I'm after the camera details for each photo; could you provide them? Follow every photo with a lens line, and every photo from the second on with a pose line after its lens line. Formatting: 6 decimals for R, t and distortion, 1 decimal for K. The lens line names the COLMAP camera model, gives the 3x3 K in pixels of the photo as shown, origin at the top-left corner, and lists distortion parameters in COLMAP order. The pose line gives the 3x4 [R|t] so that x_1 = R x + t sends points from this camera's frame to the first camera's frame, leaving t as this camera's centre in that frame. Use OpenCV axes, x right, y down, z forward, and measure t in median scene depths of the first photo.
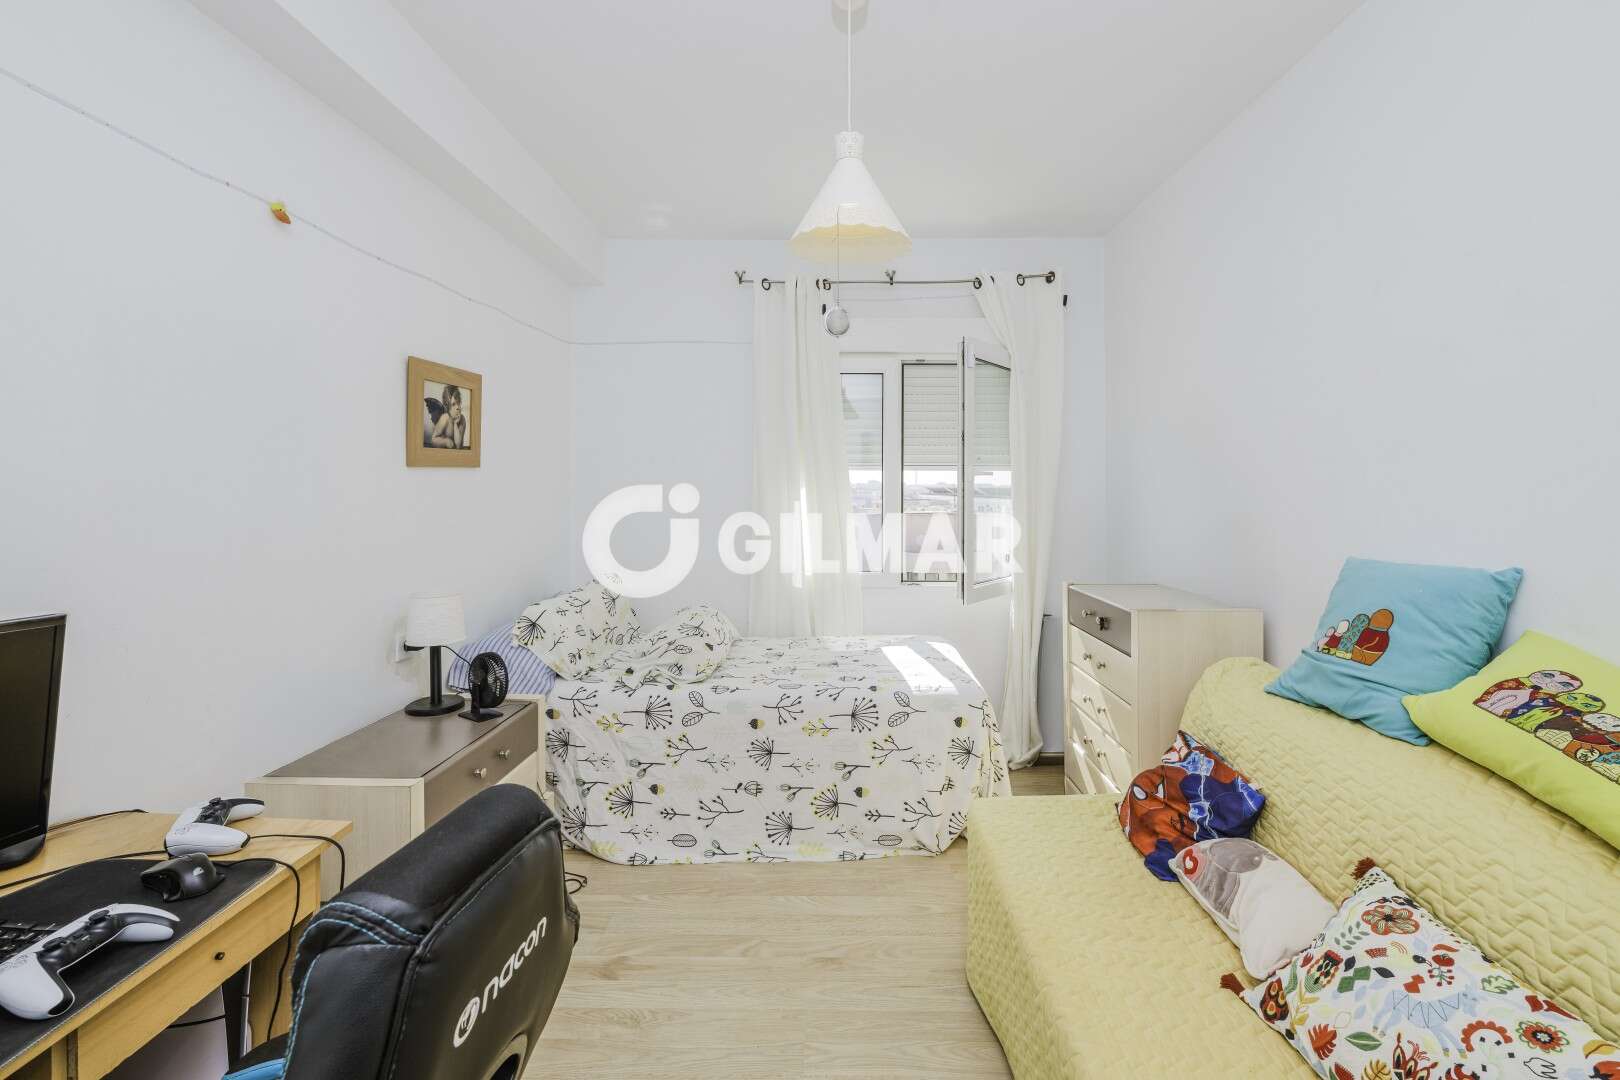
lens RADIAL K [[665.5, 0, 811.3], [0, 665.5, 500.5], [0, 0, 1]] dist [0.000634, 0.000072]
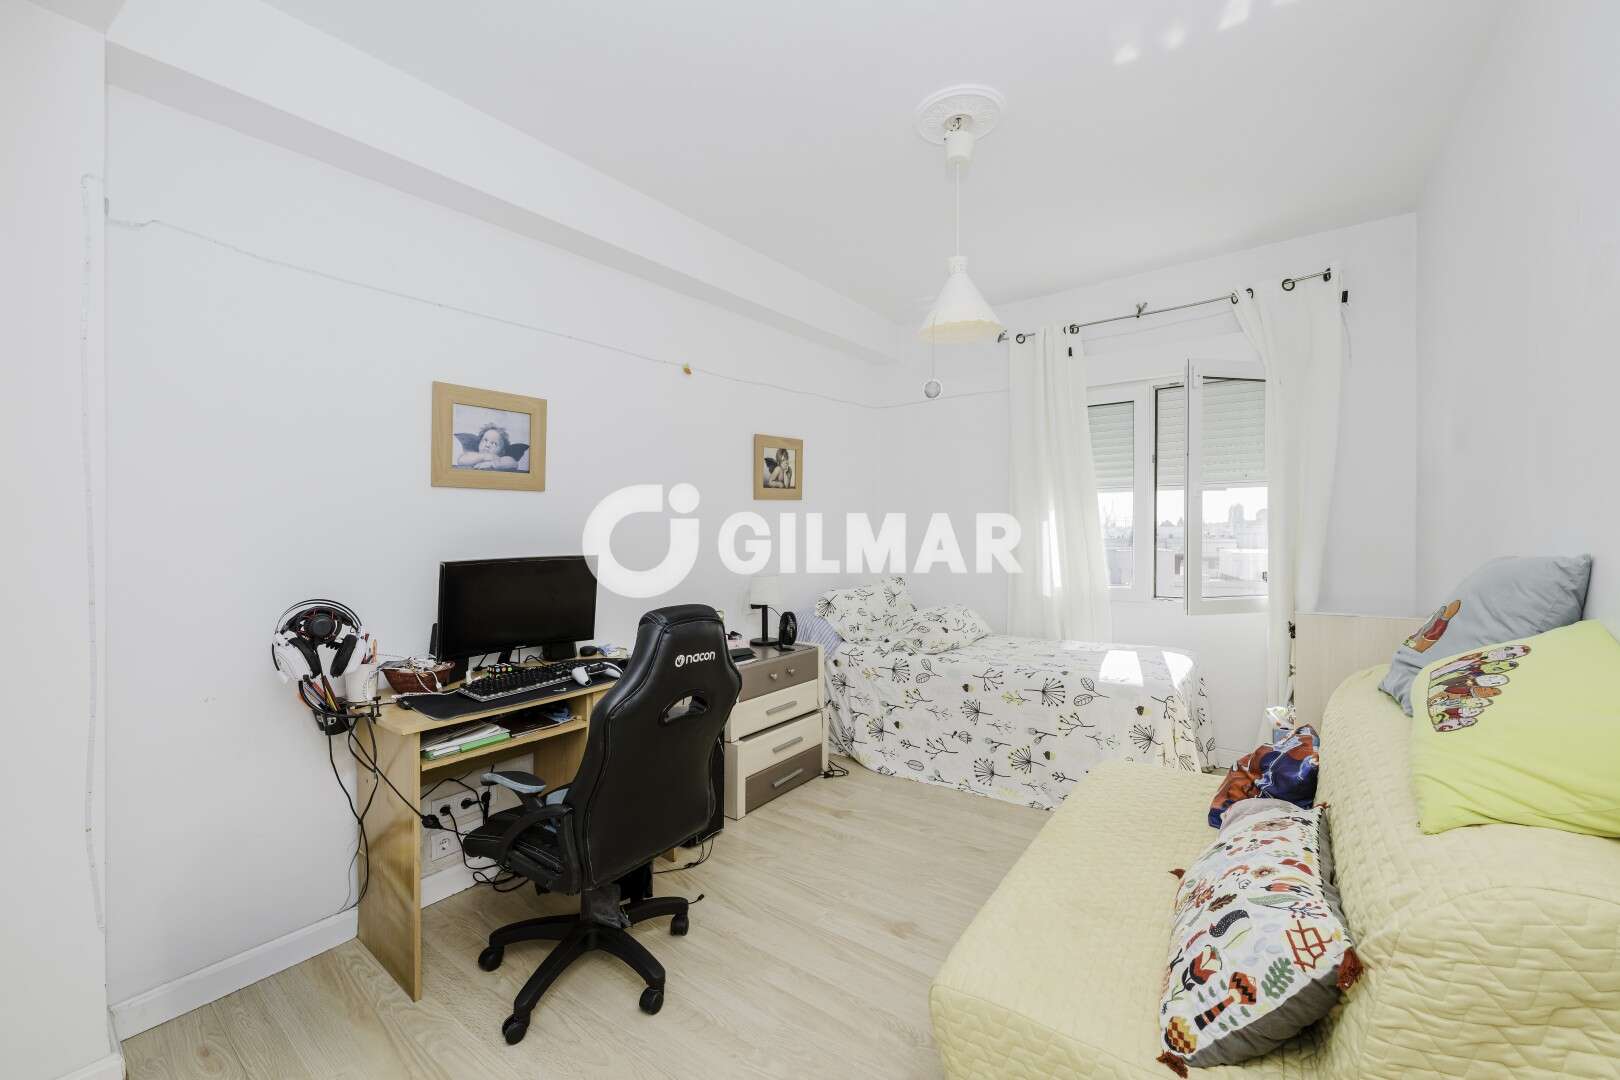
lens RADIAL K [[710.7, 0, 810.1], [0, 710.7, 543.0], [0, 0, 1]] dist [0.000763, 0.000059]
pose [[0.795024, -0.002818, -0.606572, 0.522151], [-0.001732, 0.999975, -0.006916, 0.062092], [0.606576, 0.006548, 0.794999, -0.298979]]
